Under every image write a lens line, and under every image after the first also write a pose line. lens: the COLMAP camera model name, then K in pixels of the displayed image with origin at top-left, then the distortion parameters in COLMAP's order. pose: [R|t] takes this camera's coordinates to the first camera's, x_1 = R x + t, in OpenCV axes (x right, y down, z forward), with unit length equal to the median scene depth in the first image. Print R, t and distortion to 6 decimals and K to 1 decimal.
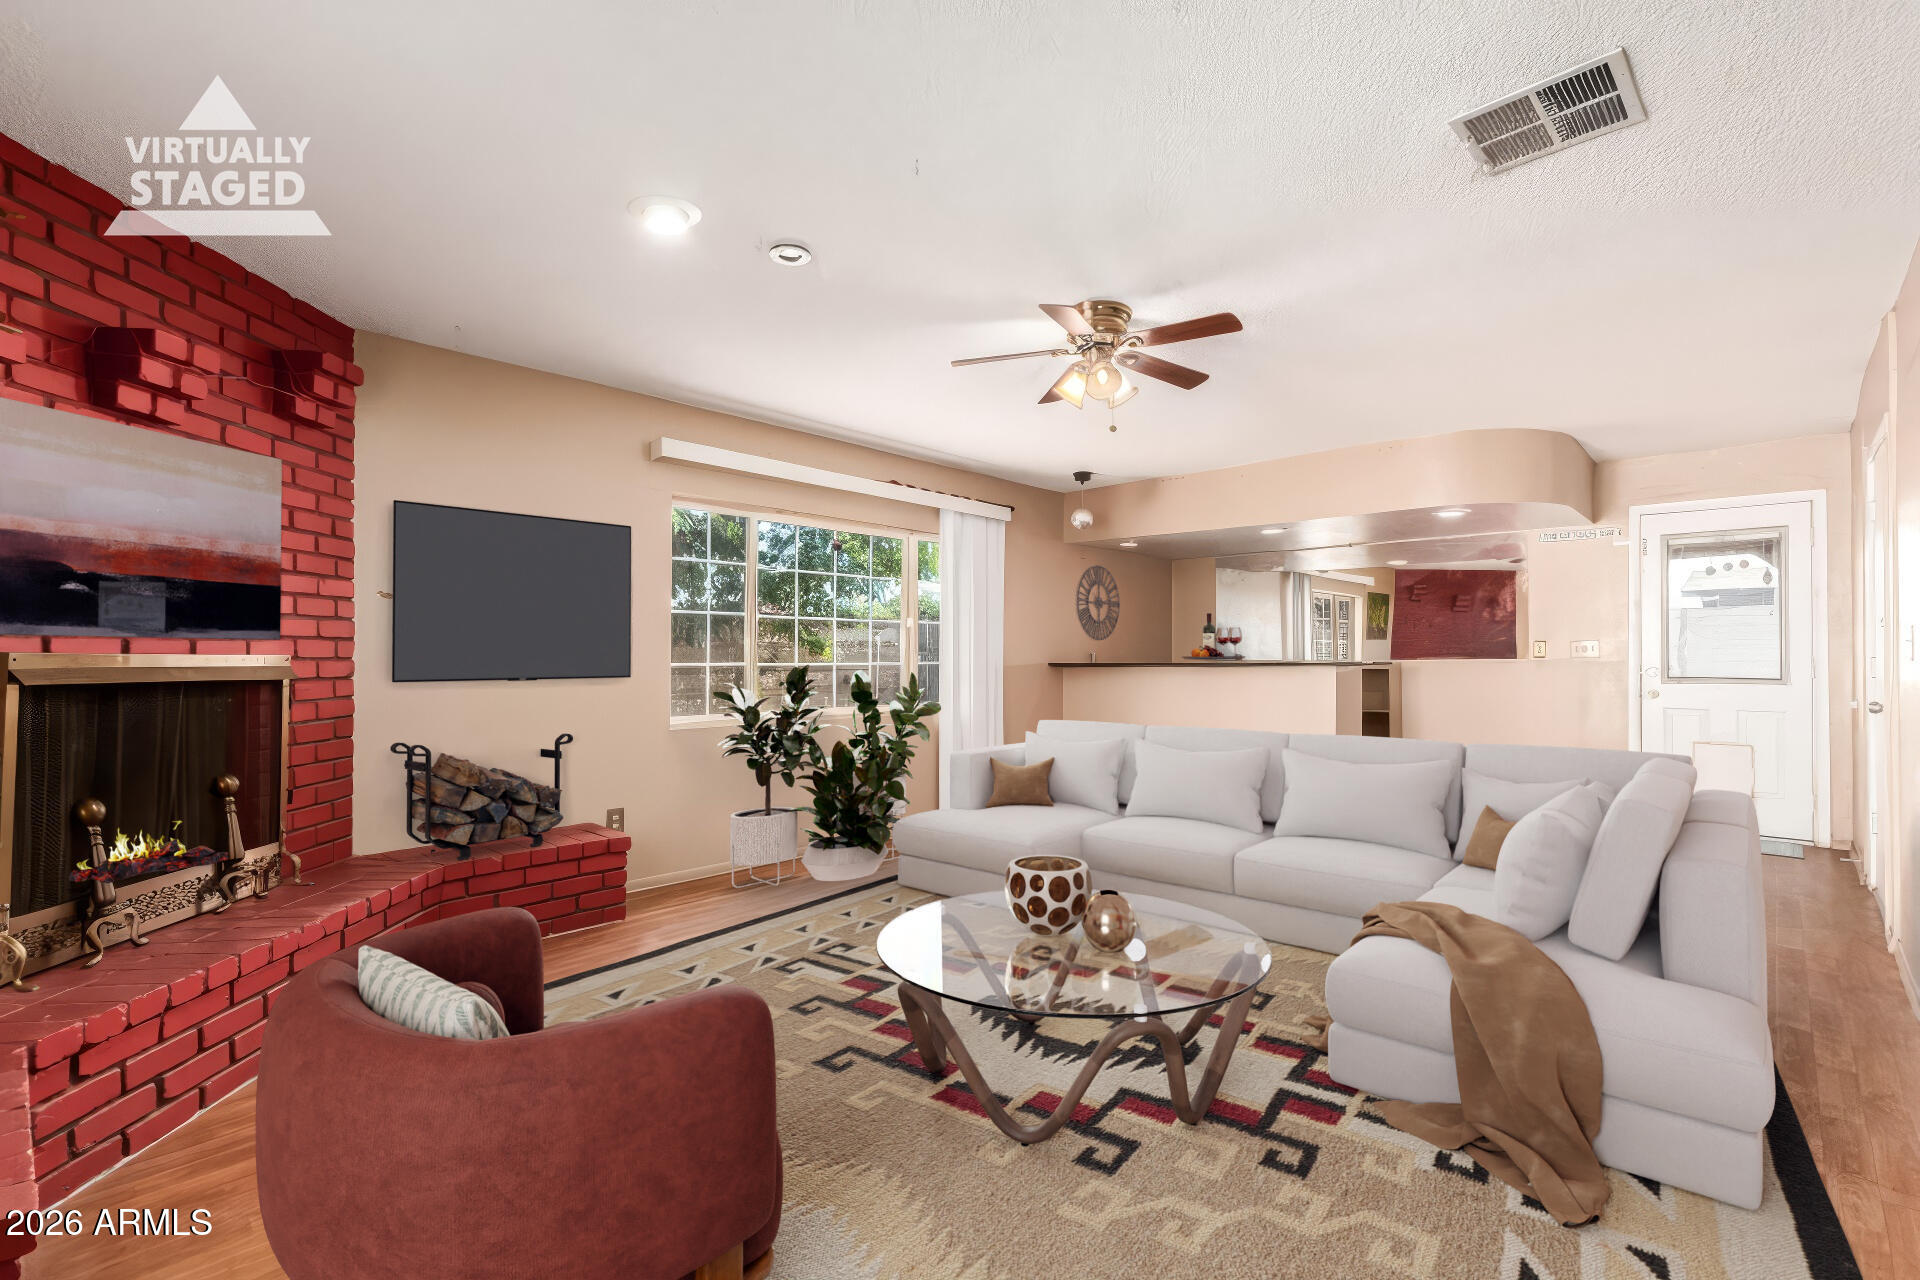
lens RADIAL K [[896.2, 0, 967.8], [0, 896.2, 643.7], [0, 0, 1]] dist [-0.001822, -0.000040]
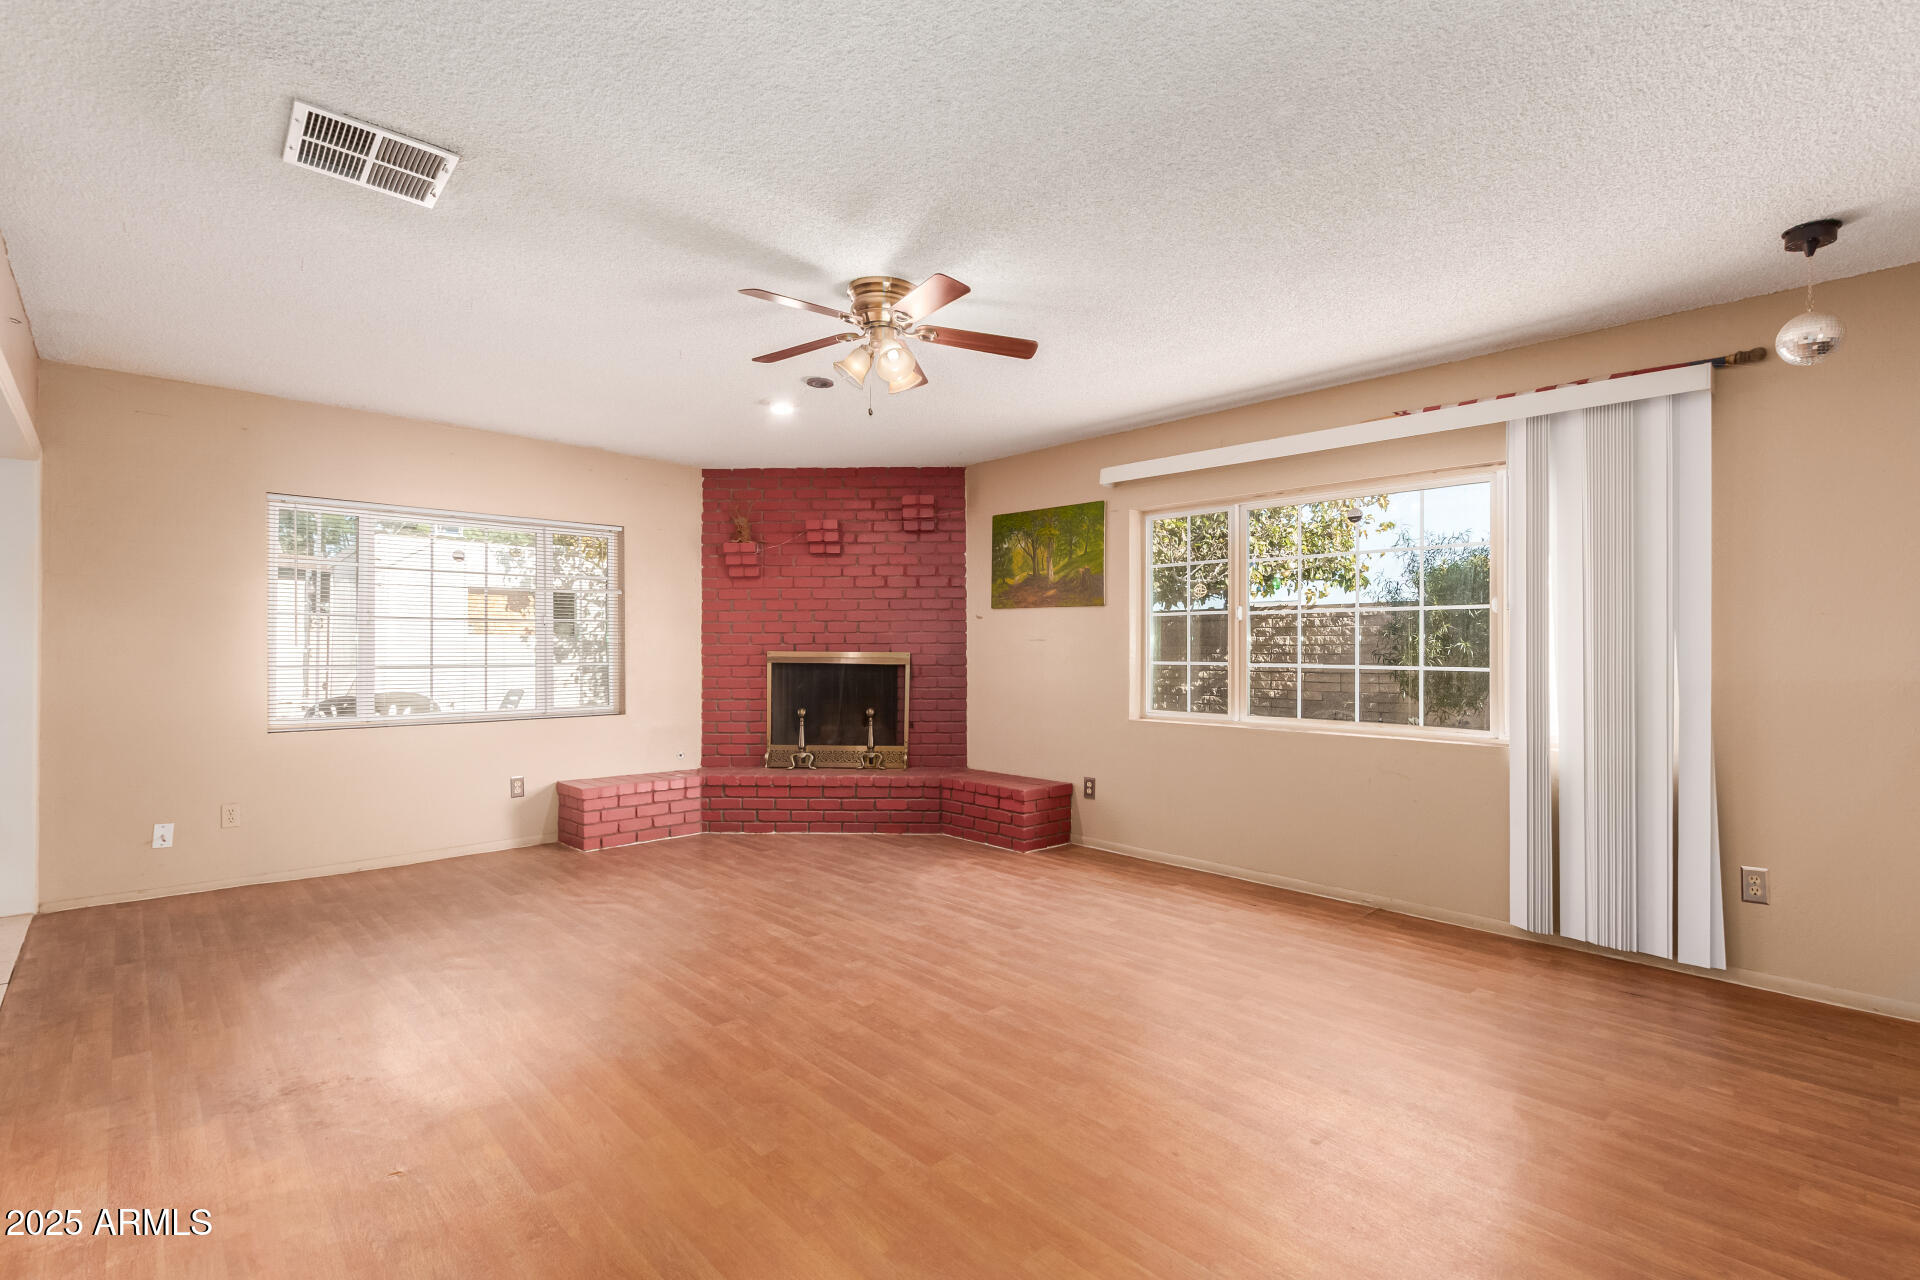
lens RADIAL K [[889.1, 0, 957.3], [0, 889.1, 642.4], [0, 0, 1]] dist [0.007139, -0.001792]
pose [[-0.092945, -0.011853, -0.995601, 0.815672], [0.005325, 0.999909, -0.012401, 0.010766], [0.995657, -0.006454, -0.092873, 0.891096]]
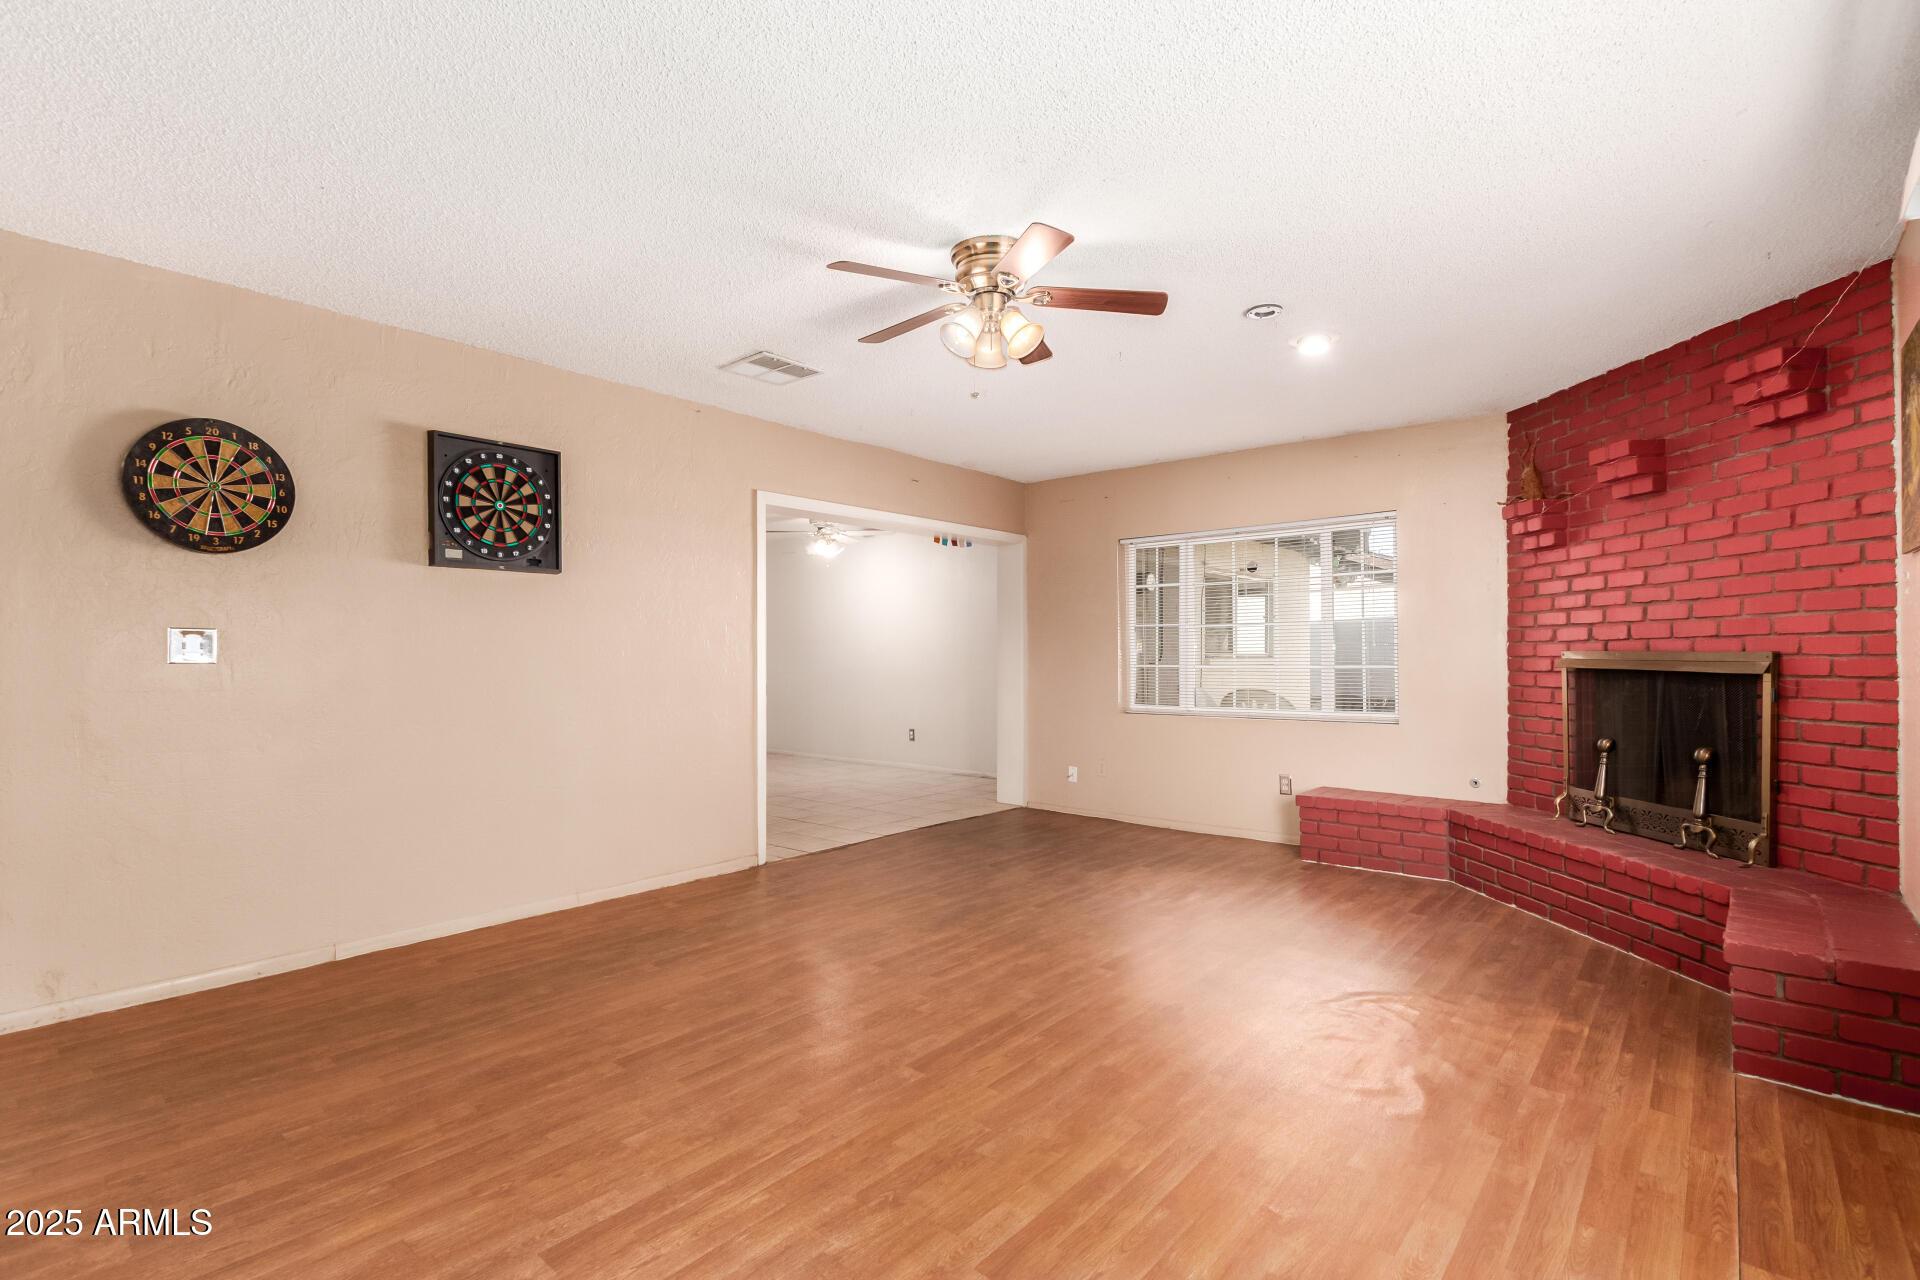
lens RADIAL K [[889.1, 0, 966.2], [0, 889.1, 652.6], [0, 0, 1]] dist [0.007139, -0.001792]
pose [[-0.999917, 0.001591, -0.012763, 0.147893], [0.001717, 0.999949, -0.009922, 0.015722], [0.012747, -0.009944, -0.999869, 1.406167]]
